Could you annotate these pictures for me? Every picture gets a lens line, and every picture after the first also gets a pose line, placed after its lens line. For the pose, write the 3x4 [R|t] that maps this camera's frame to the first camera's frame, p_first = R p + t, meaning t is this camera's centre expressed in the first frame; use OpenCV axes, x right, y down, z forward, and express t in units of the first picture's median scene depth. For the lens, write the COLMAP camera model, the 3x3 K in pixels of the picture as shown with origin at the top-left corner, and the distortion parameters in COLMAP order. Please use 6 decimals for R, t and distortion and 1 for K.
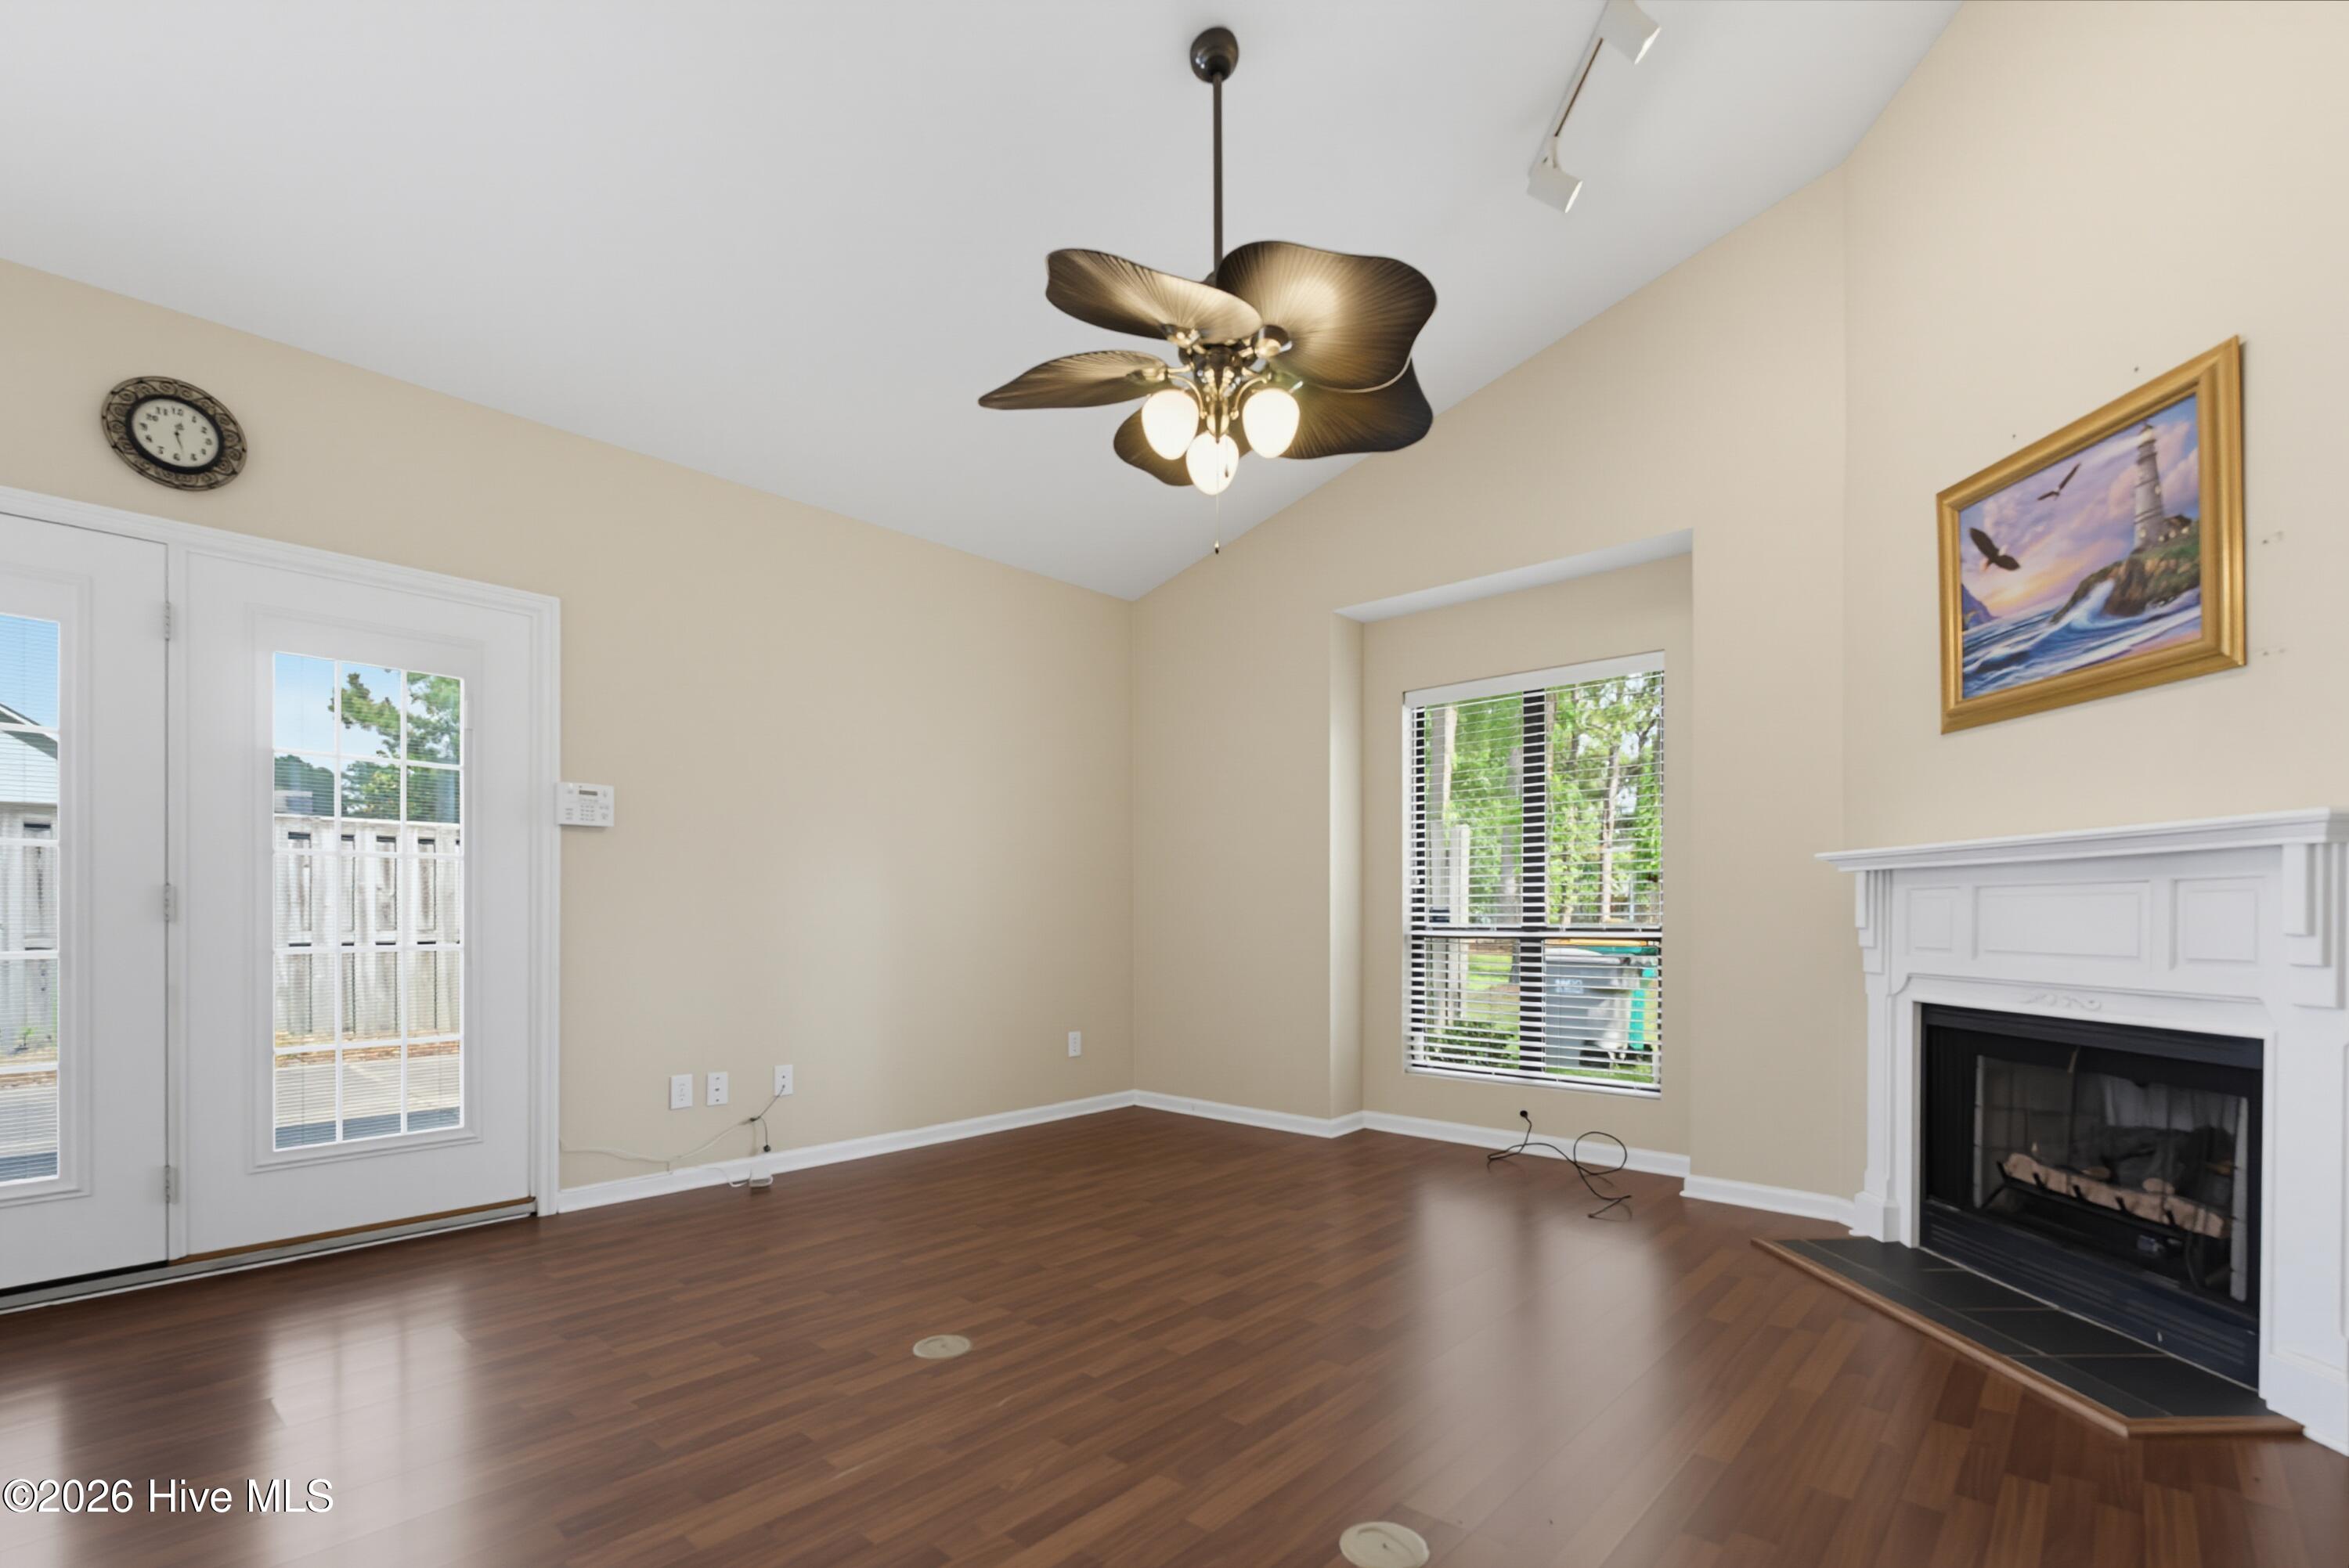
lens RADIAL K [[1072.8, 0, 1171.7], [0, 1072.8, 916.4], [0, 0, 1]] dist [-0.002861, 0.000238]
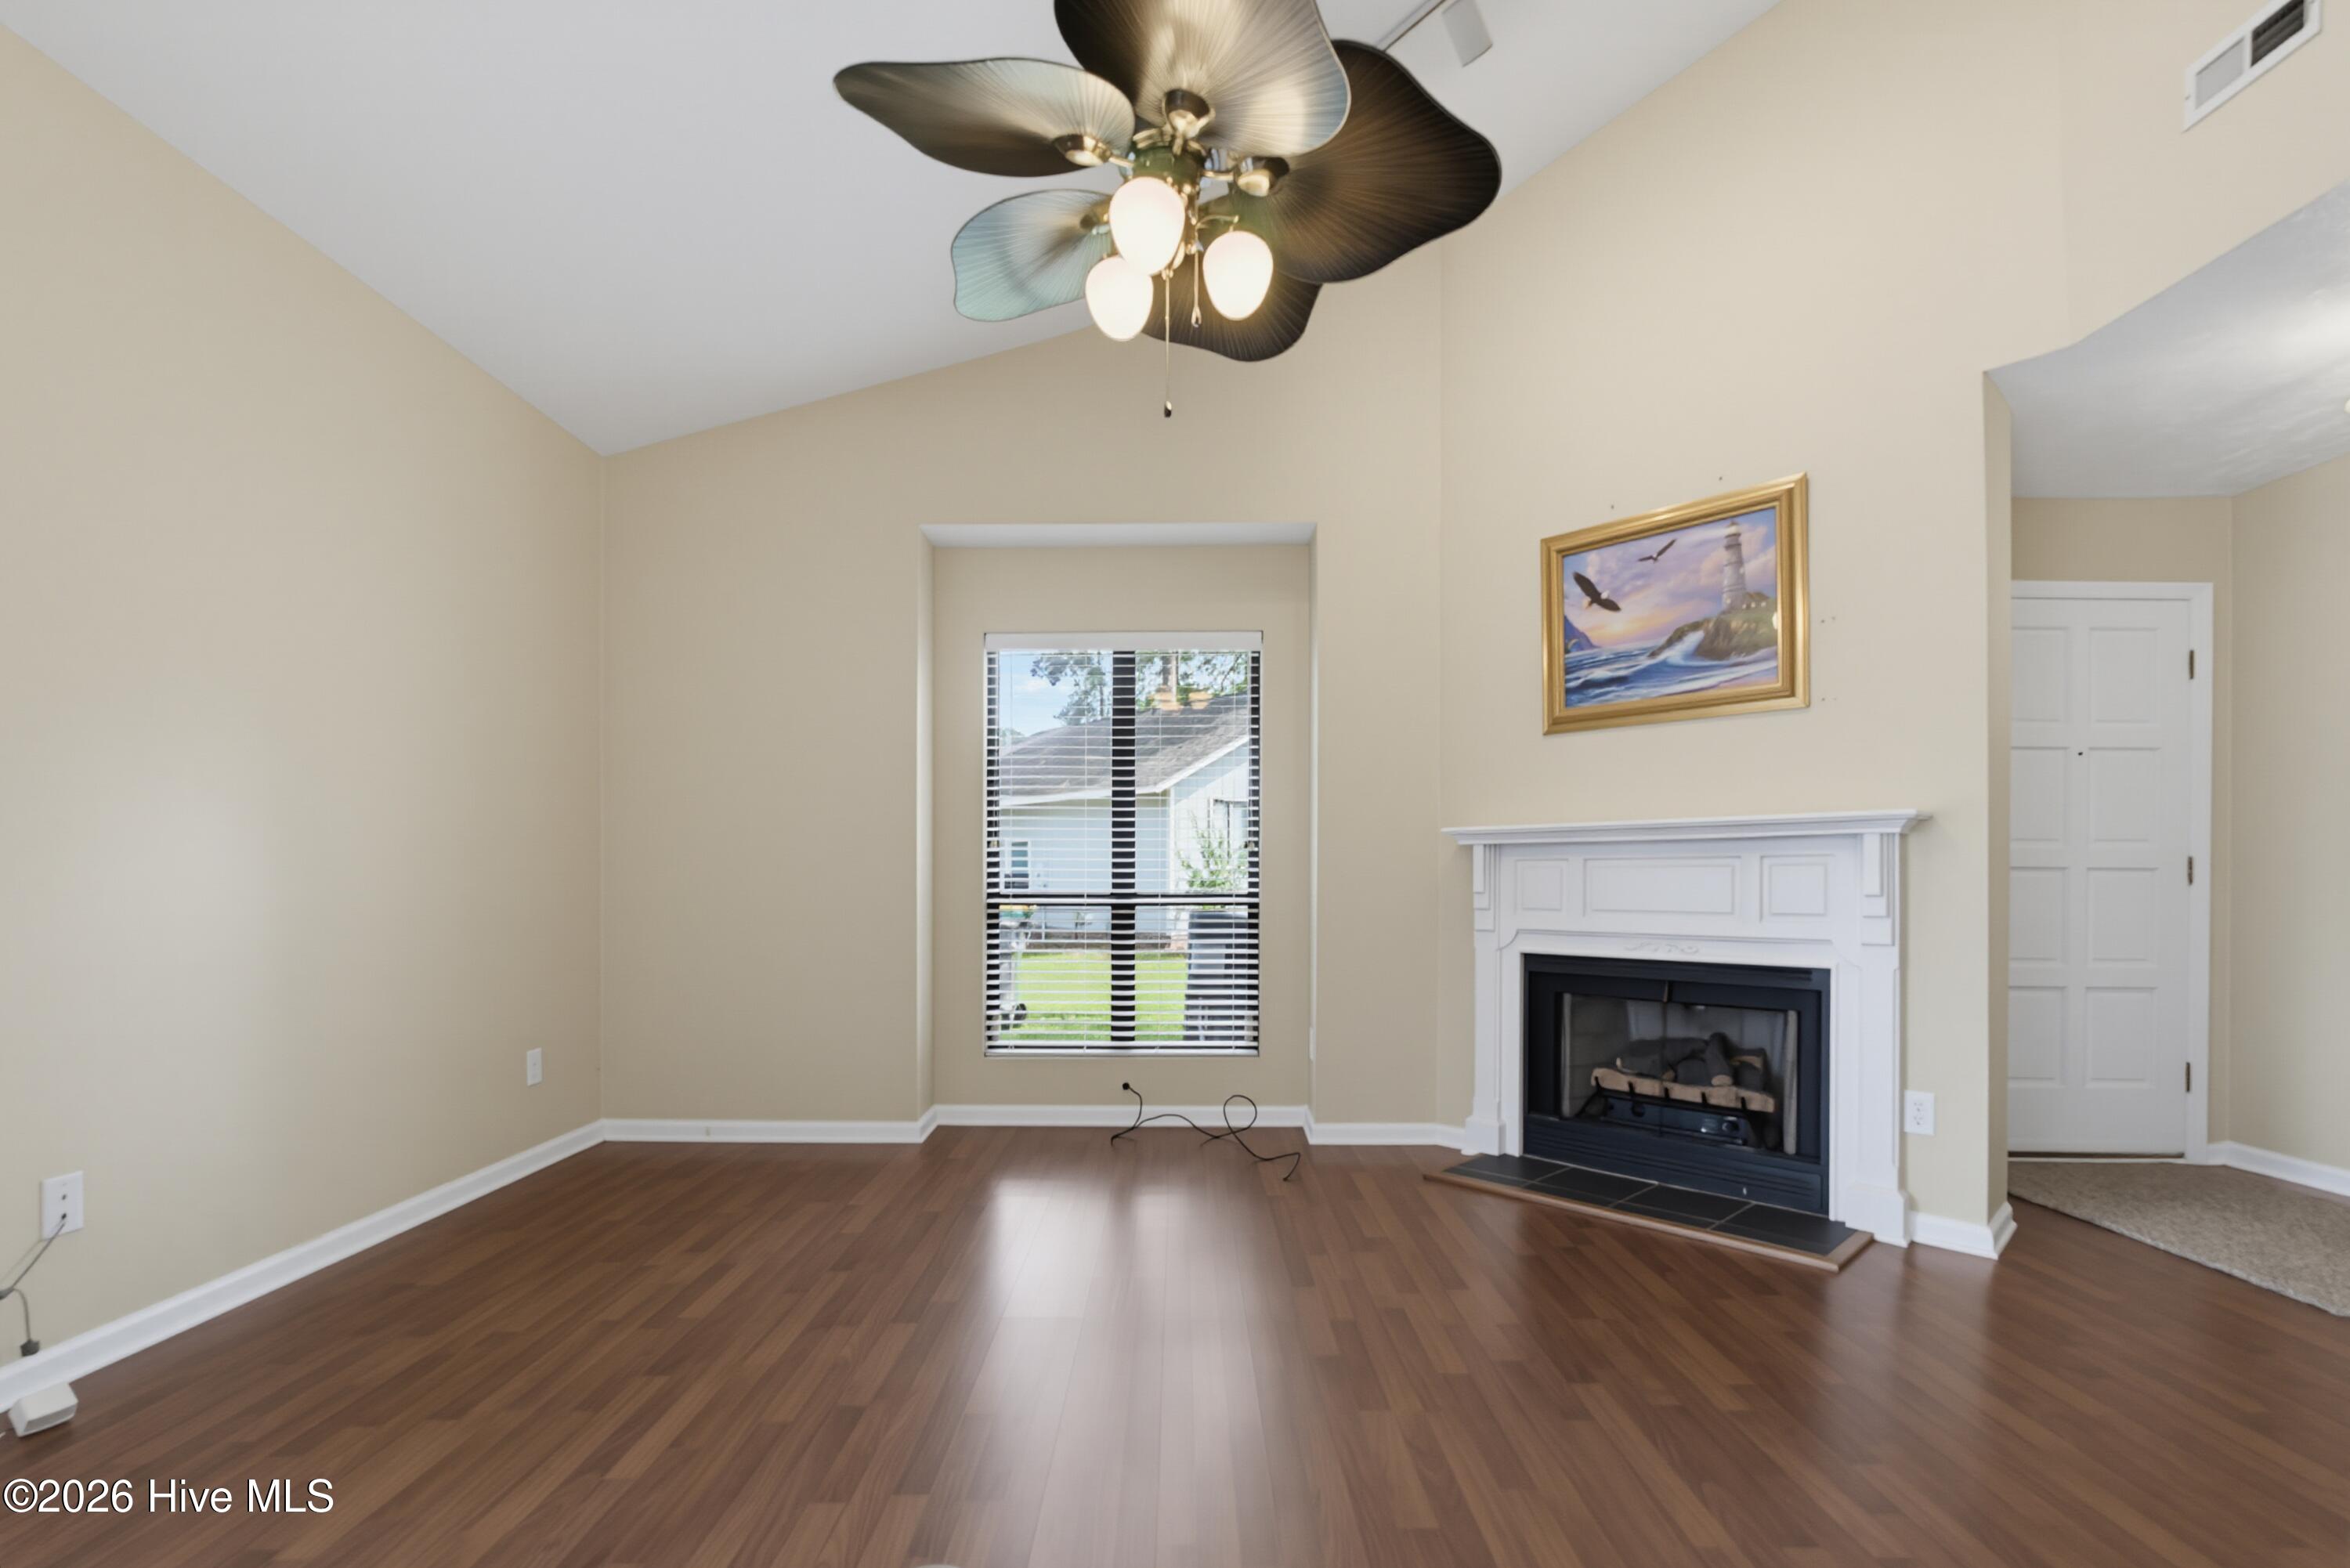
lens RADIAL K [[1060.5, 0, 1176.2], [0, 1060.5, 877.0], [0, 0, 1]] dist [-0.004568, 0.000065]
pose [[0.749151, 0.003690, 0.662389, -0.441203], [-0.000340, 0.999986, -0.005185, -0.000275], [-0.662399, 0.003659, 0.749142, 0.401369]]
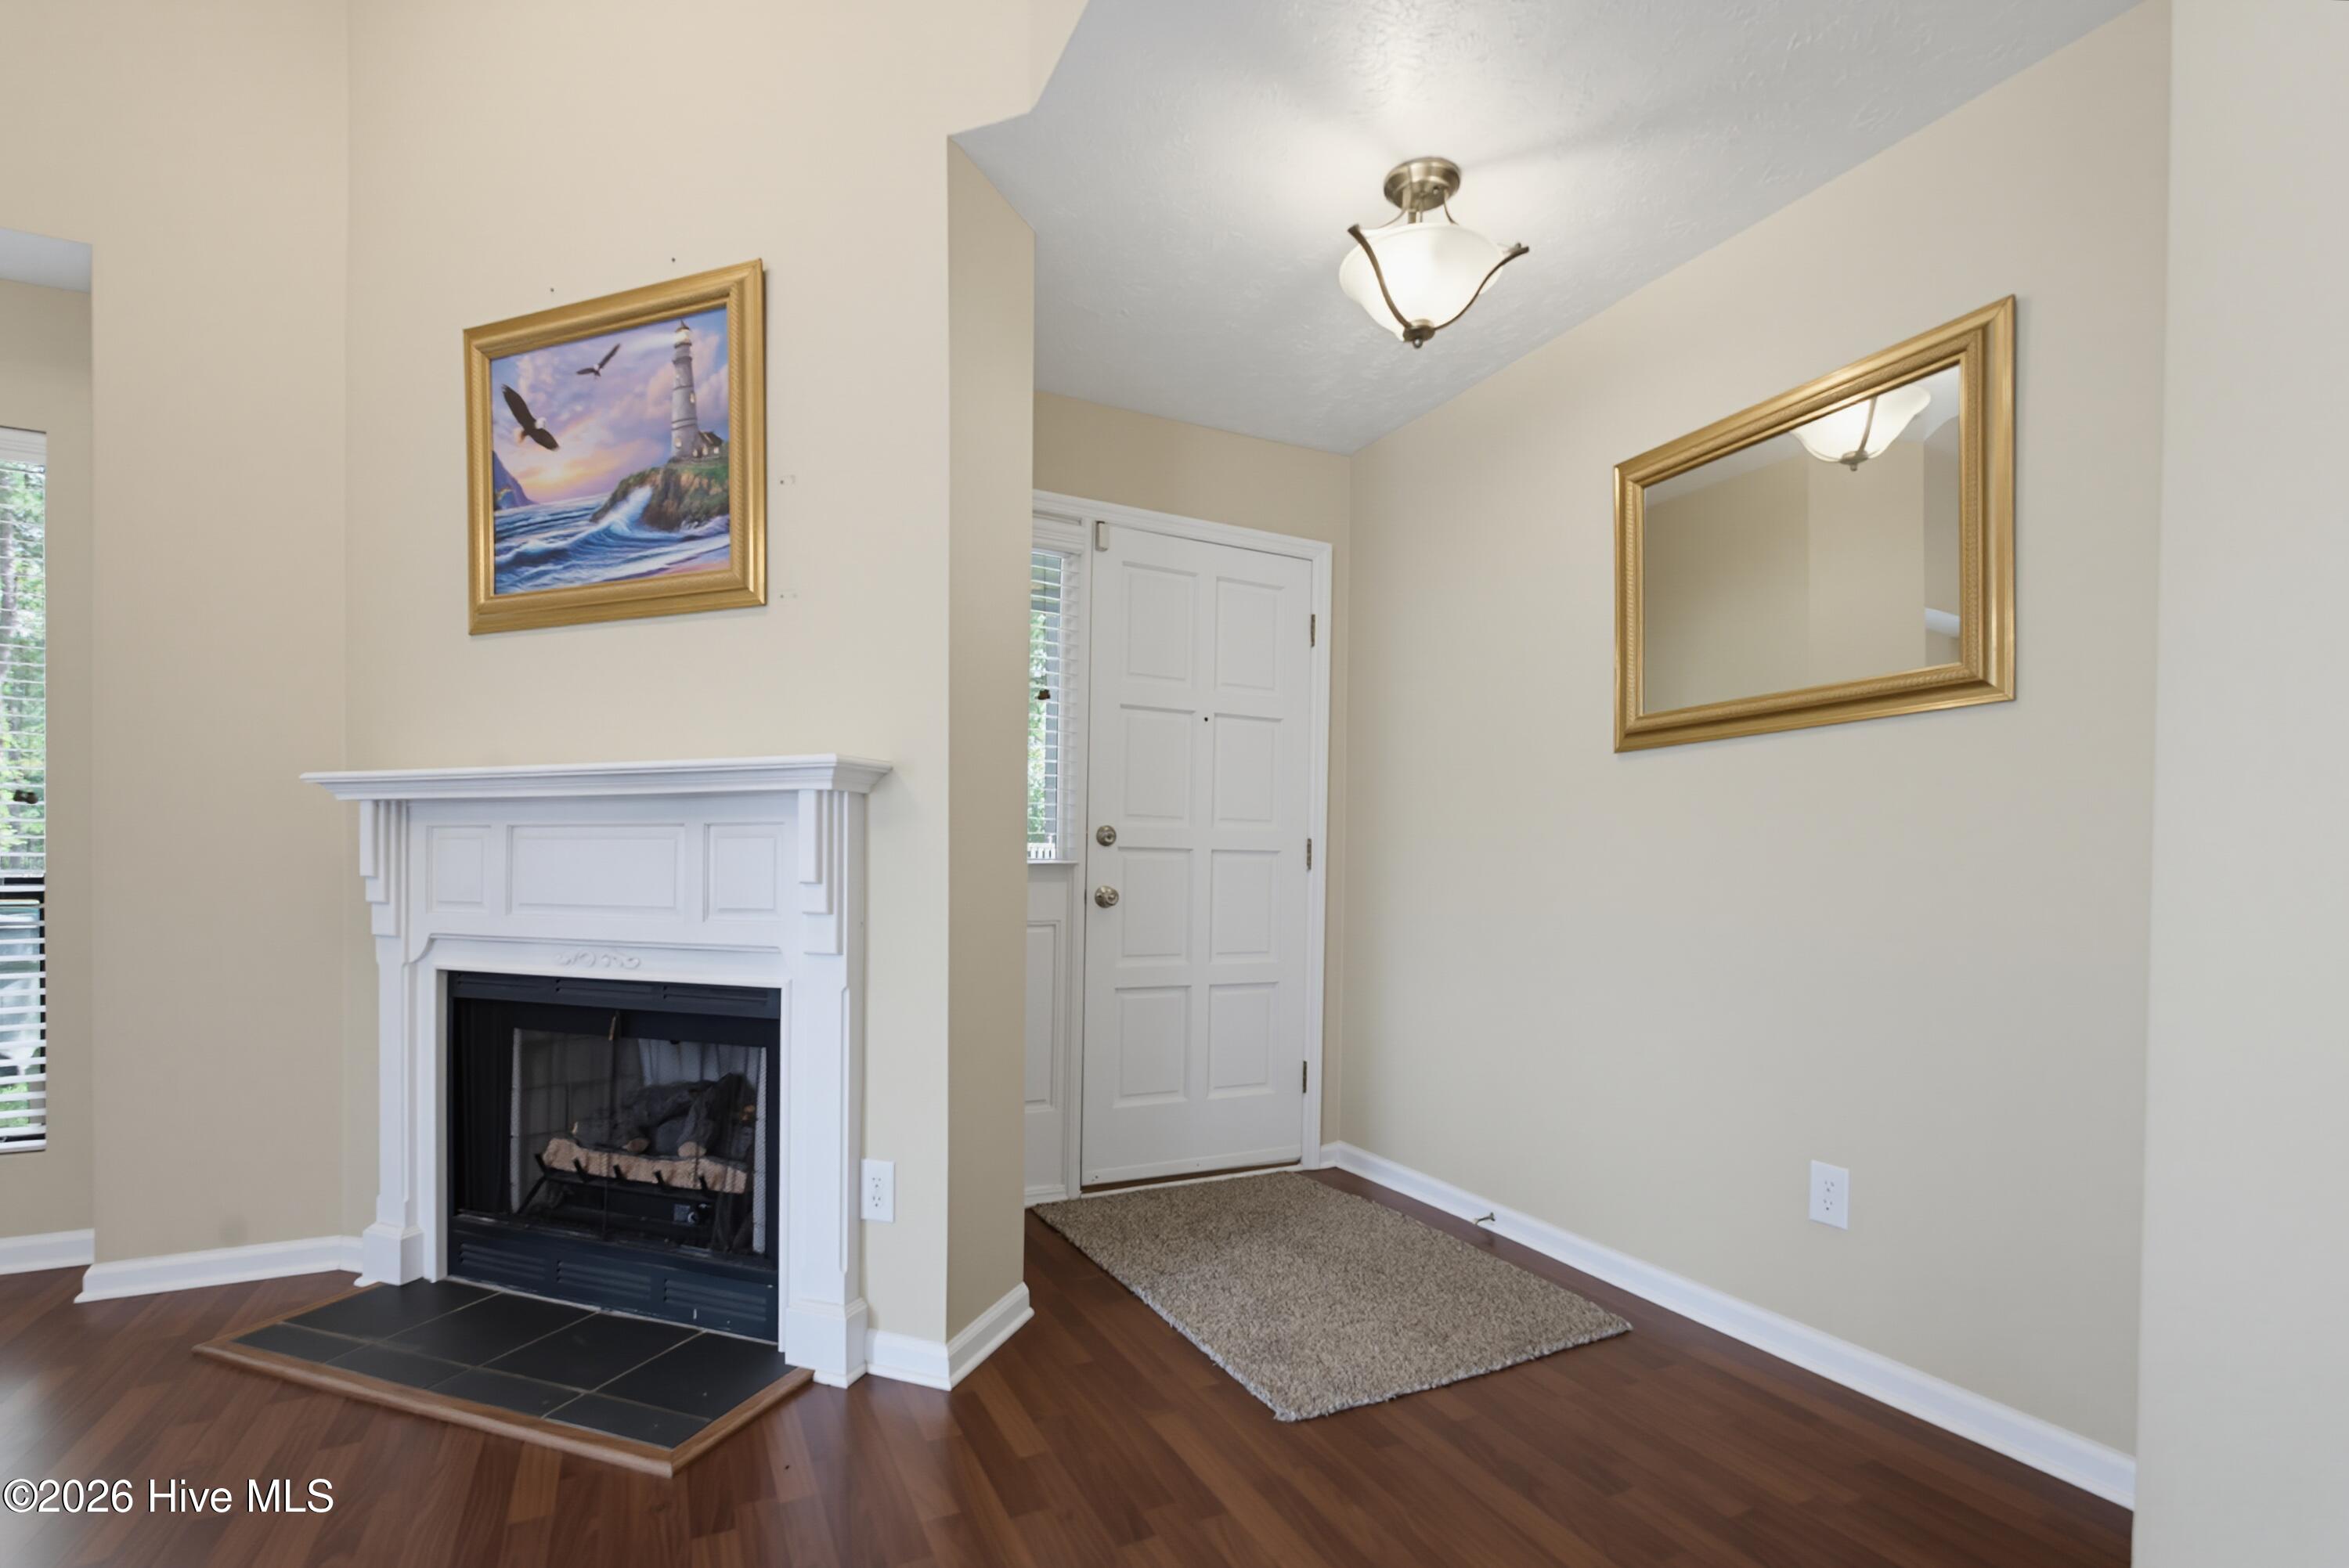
lens RADIAL K [[1061.8, 0, 1171.9], [0, 1061.8, 885.8], [0, 0, 1]] dist [-0.008287, 0.000091]
pose [[0.374158, -0.013386, 0.927269, 0.195881], [-0.006616, 0.999832, 0.017103, 0.000799], [-0.927342, -0.012534, 0.374006, 0.235368]]
